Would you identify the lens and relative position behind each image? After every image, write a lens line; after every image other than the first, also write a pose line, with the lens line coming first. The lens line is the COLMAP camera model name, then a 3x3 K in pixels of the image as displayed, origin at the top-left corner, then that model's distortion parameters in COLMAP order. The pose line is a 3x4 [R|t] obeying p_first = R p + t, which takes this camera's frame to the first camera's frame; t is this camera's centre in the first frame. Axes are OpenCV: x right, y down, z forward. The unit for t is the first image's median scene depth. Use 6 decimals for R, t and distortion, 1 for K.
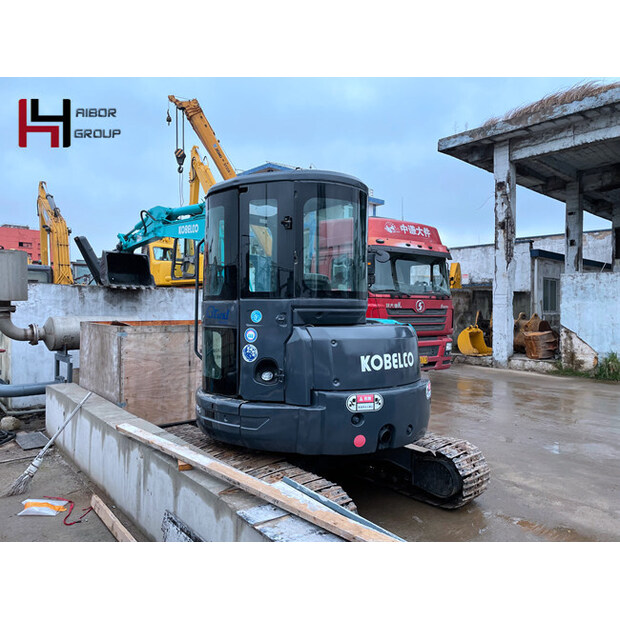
lens RADIAL K [[461.9, 0, 312.9], [0, 461.9, 292.7], [0, 0, 1]] dist [0.055076, -0.083021]
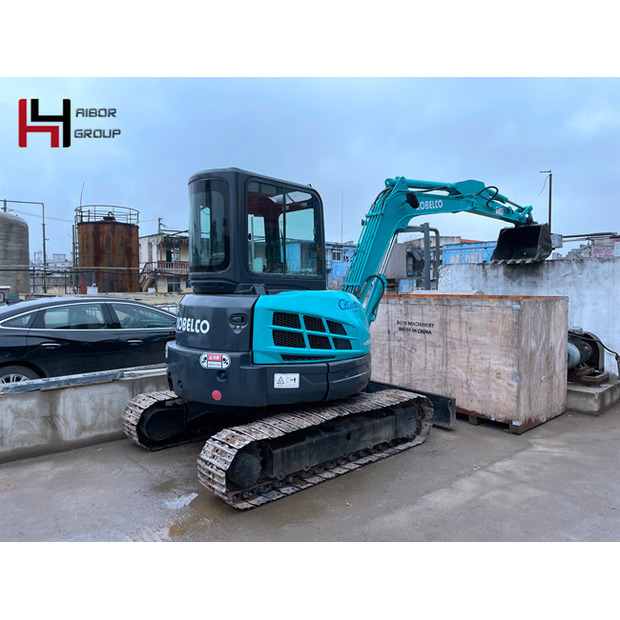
lens RADIAL K [[461.9, 0, 312.9], [0, 461.9, 292.7], [0, 0, 1]] dist [0.055076, -0.083021]
pose [[0.003368, 0.006820, -0.999971, 1.291272], [0.036433, 0.999312, 0.006938, 0.068660], [0.999330, -0.036456, 0.003117, 1.269391]]
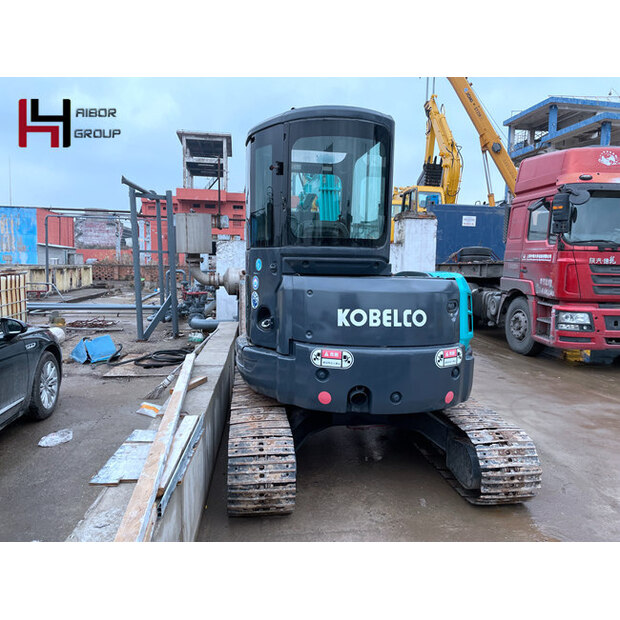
lens RADIAL K [[461.9, 0, 312.9], [0, 461.9, 292.7], [0, 0, 1]] dist [0.055076, -0.083021]
pose [[0.829103, 0.043907, -0.557370, 0.526272], [0.006713, 0.996058, 0.088450, 0.022329], [0.559056, -0.077076, 0.825539, 0.205813]]
